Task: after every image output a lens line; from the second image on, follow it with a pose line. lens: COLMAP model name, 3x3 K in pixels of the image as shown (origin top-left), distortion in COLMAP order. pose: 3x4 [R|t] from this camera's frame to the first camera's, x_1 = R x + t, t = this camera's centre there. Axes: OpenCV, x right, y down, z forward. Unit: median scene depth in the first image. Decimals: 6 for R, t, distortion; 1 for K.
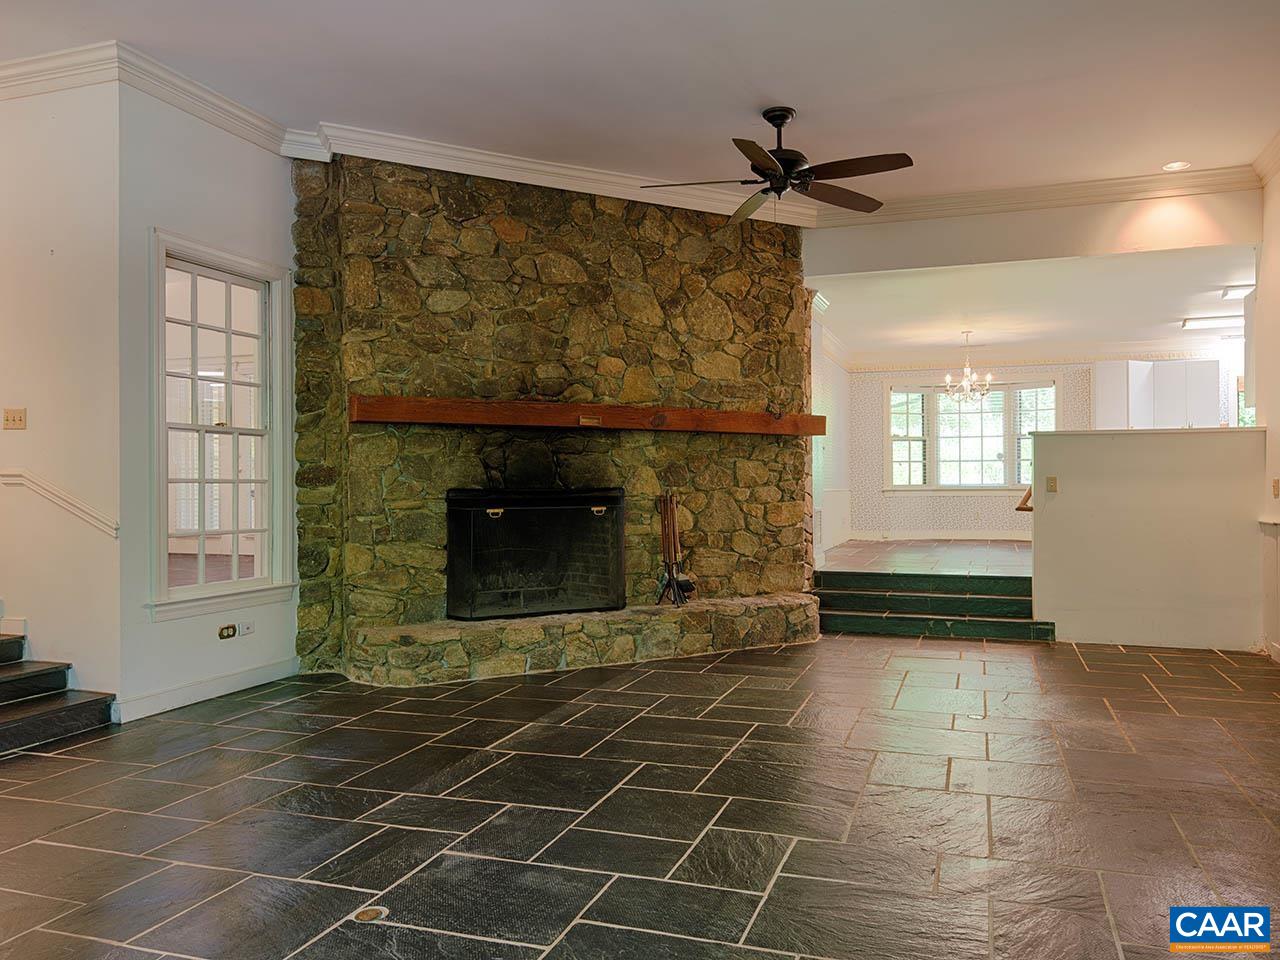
lens RADIAL K [[951.4, 0, 641.0], [0, 951.4, 480.5], [0, 0, 1]] dist [0.000146, 0.000438]
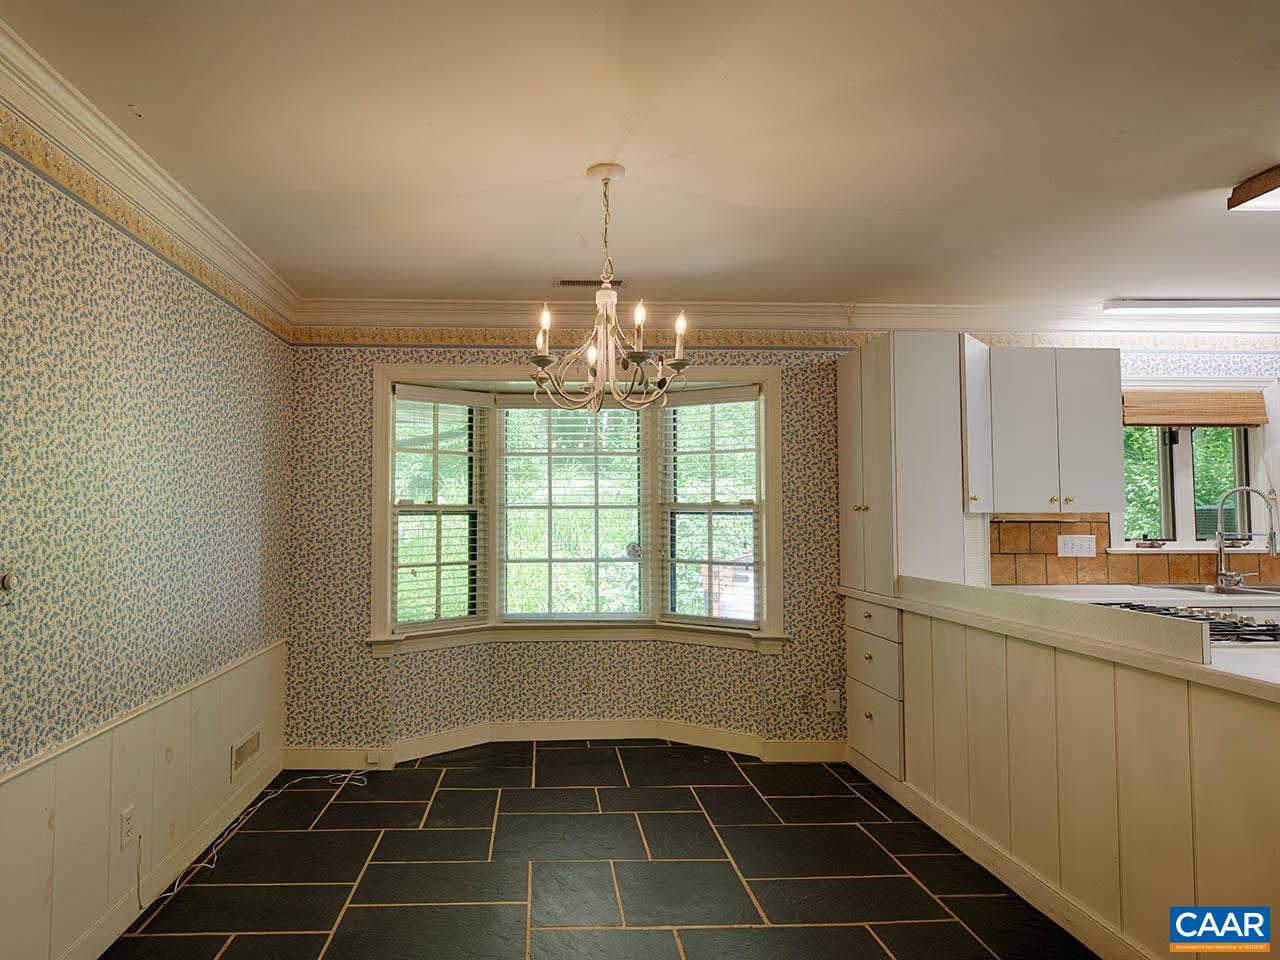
lens RADIAL K [[738.1, 0, 630.2], [0, 738.1, 484.9], [0, 0, 1]] dist [-0.008572, -0.001591]
pose [[0.889019, 0.021398, 0.457370, 0.207870], [-0.003503, 0.999196, -0.039938, -0.042241], [-0.457857, 0.033903, 0.888379, 0.669817]]
